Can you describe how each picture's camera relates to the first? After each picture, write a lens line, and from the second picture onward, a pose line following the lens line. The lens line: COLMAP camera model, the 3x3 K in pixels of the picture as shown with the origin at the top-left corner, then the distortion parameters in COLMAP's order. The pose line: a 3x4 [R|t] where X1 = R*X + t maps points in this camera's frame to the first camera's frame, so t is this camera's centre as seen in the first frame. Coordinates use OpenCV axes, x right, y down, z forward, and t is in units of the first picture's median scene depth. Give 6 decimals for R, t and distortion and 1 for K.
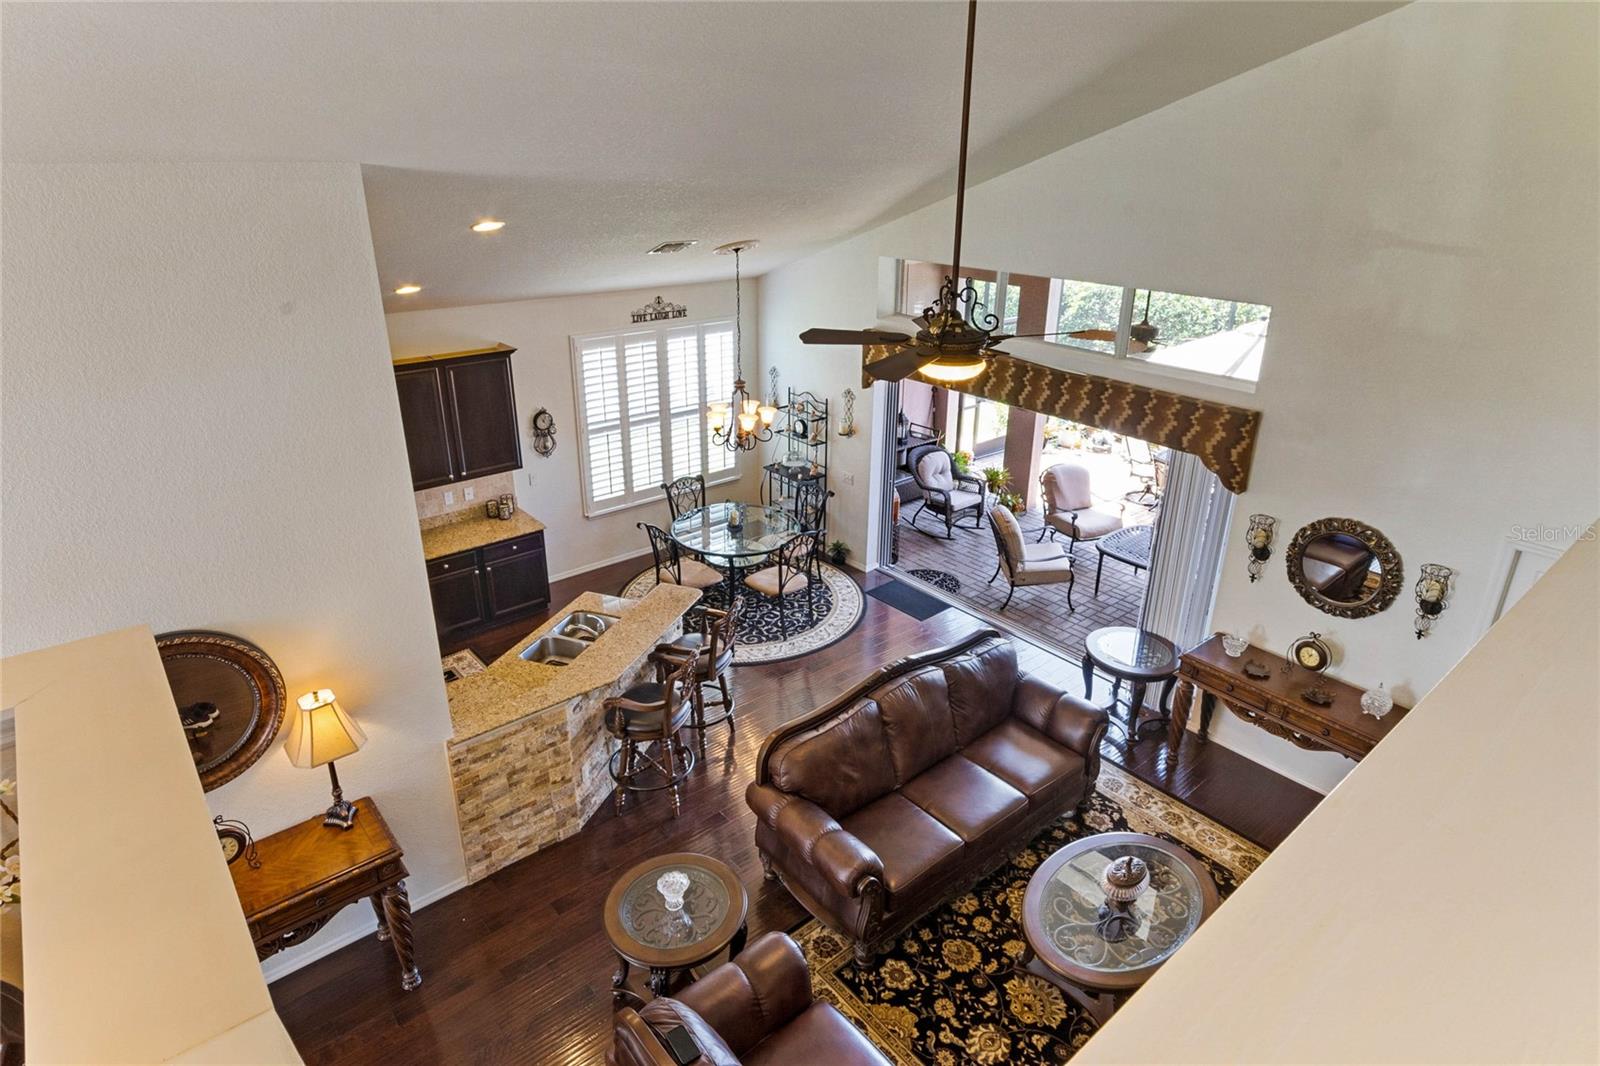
lens RADIAL K [[901.9, 0, 796.7], [0, 901.9, 503.3], [0, 0, 1]] dist [0.000826, 0.000273]
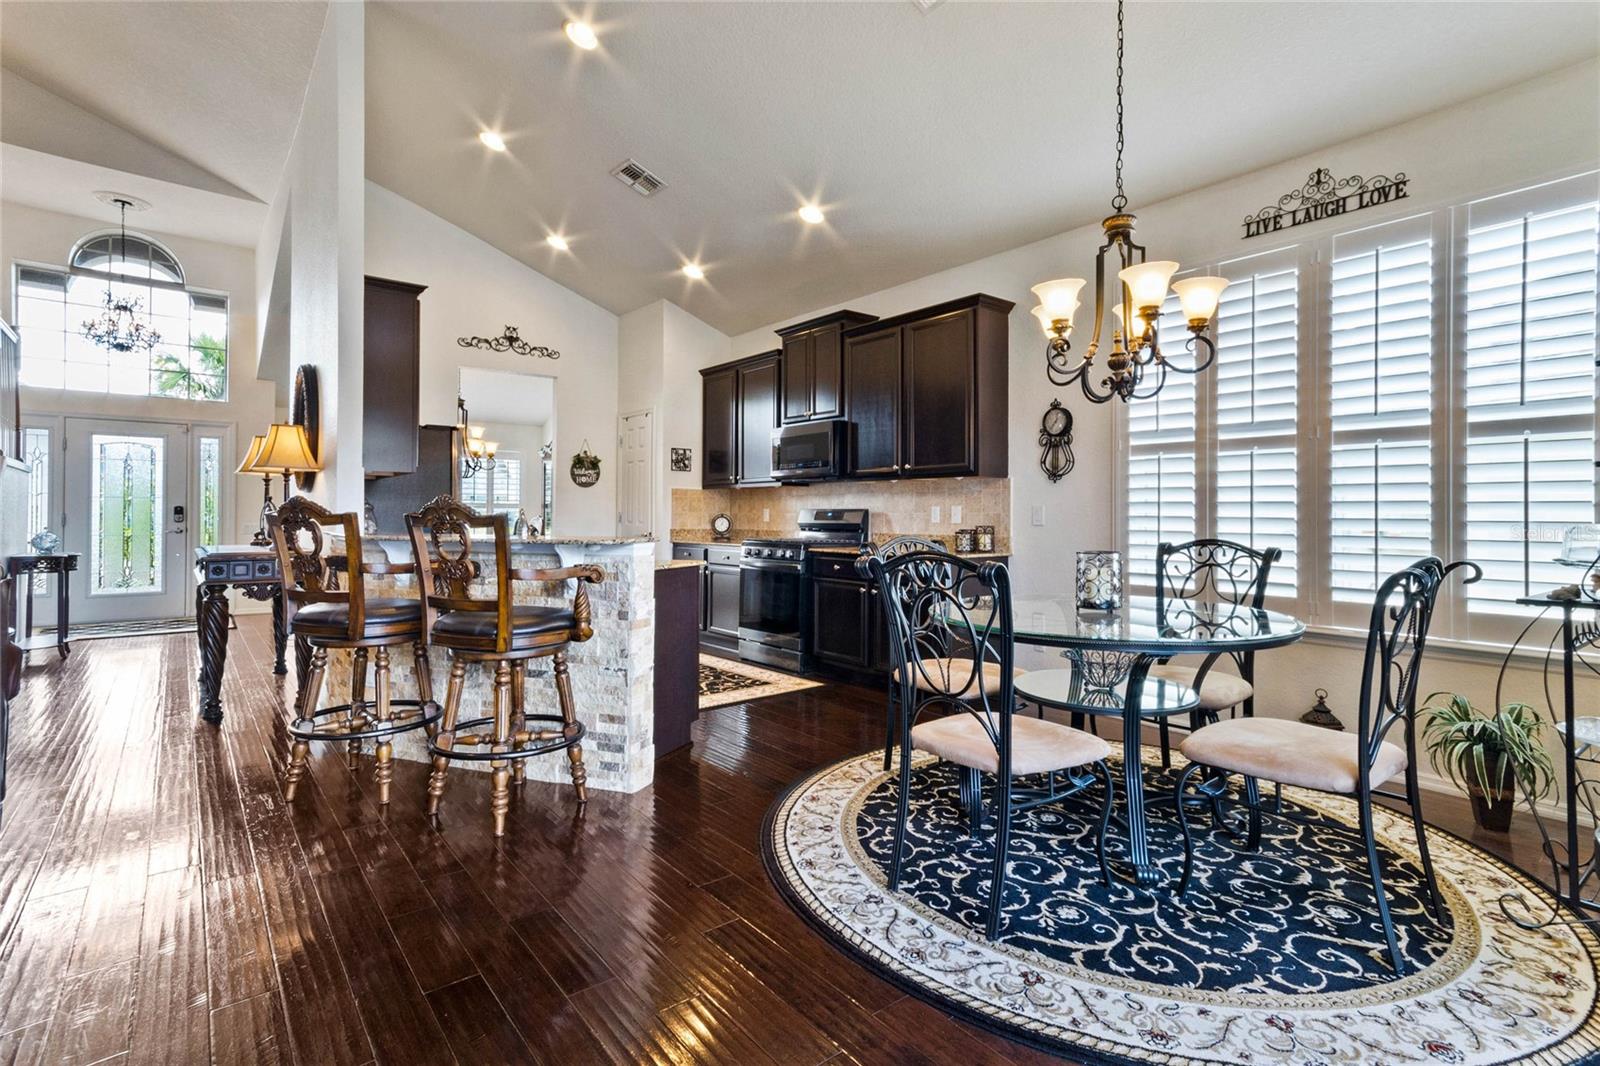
lens RADIAL K [[772.6, 0, 804.9], [0, 772.6, 508.6], [0, 0, 1]] dist [-0.002711, 0.013743]
pose [[-0.018303, -0.015329, -0.999715, 0.255961], [-0.371665, 0.928337, -0.007430, 0.033738], [0.928186, 0.371423, -0.022689, 0.863912]]
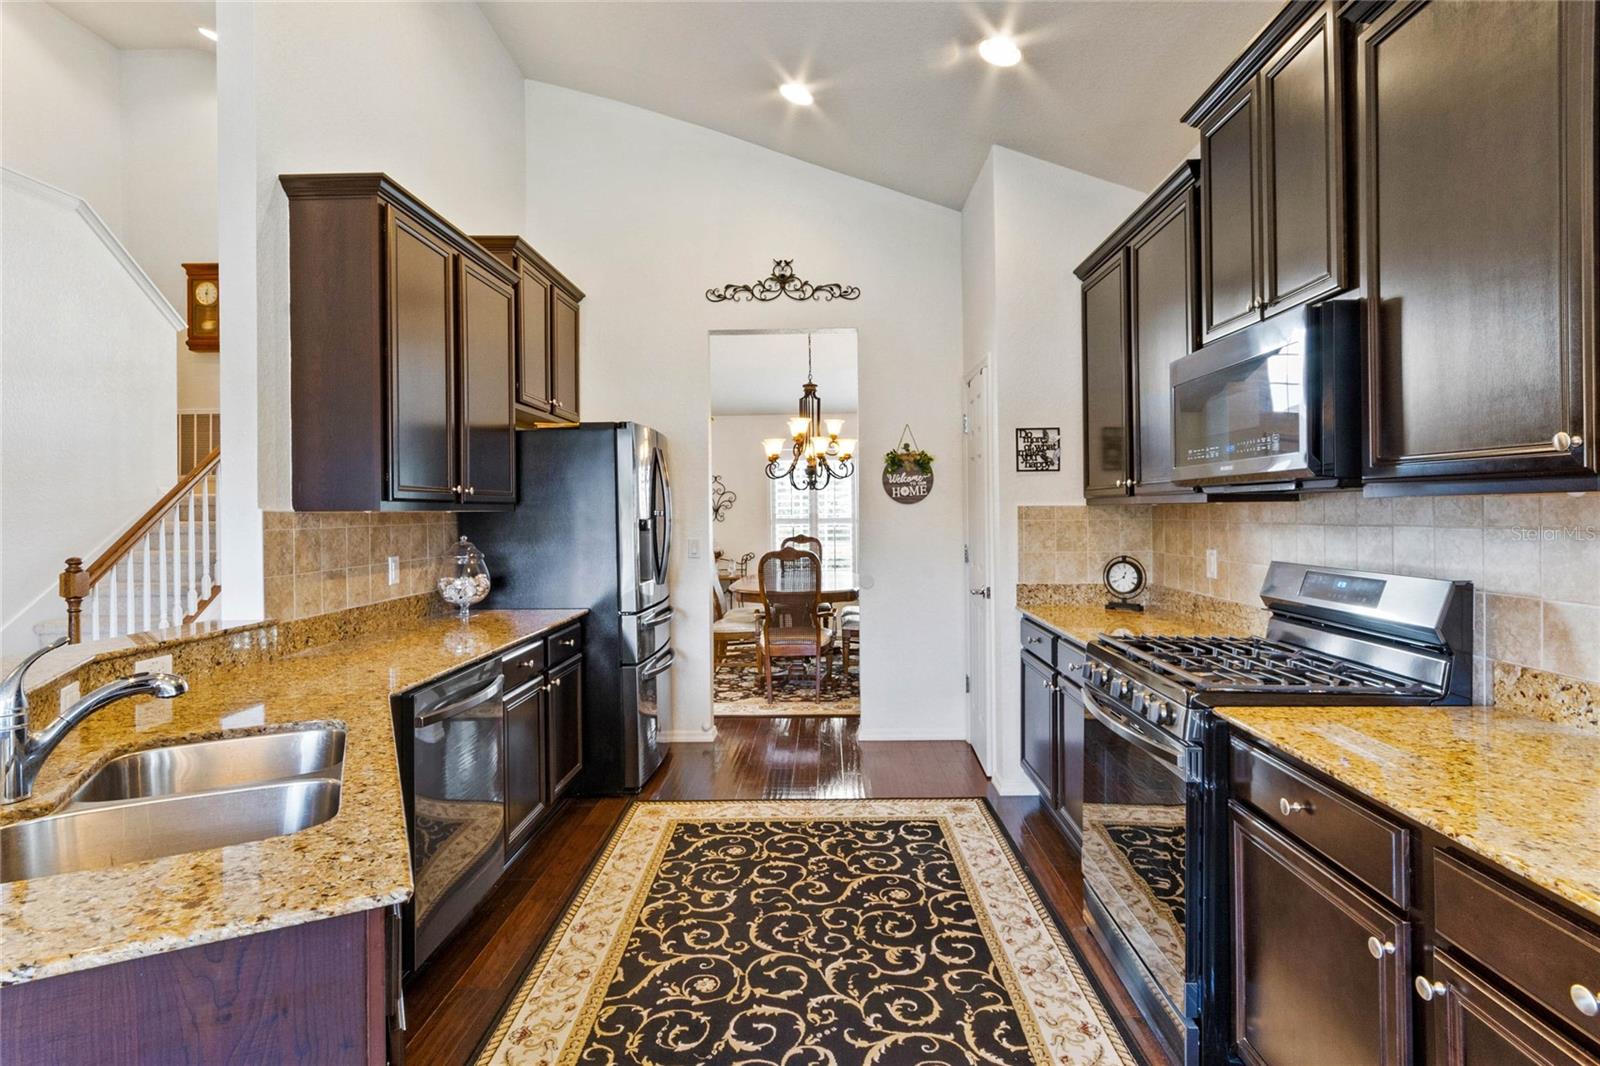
lens RADIAL K [[818.7, 0, 807.1], [0, 818.7, 509.1], [0, 0, 1]] dist [0.012022, -0.000226]
pose [[-0.661426, -0.001823, -0.750009, -0.137941], [-0.269950, 0.933556, 0.235798, -0.012840], [0.699745, 0.358427, -0.617970, 0.904491]]
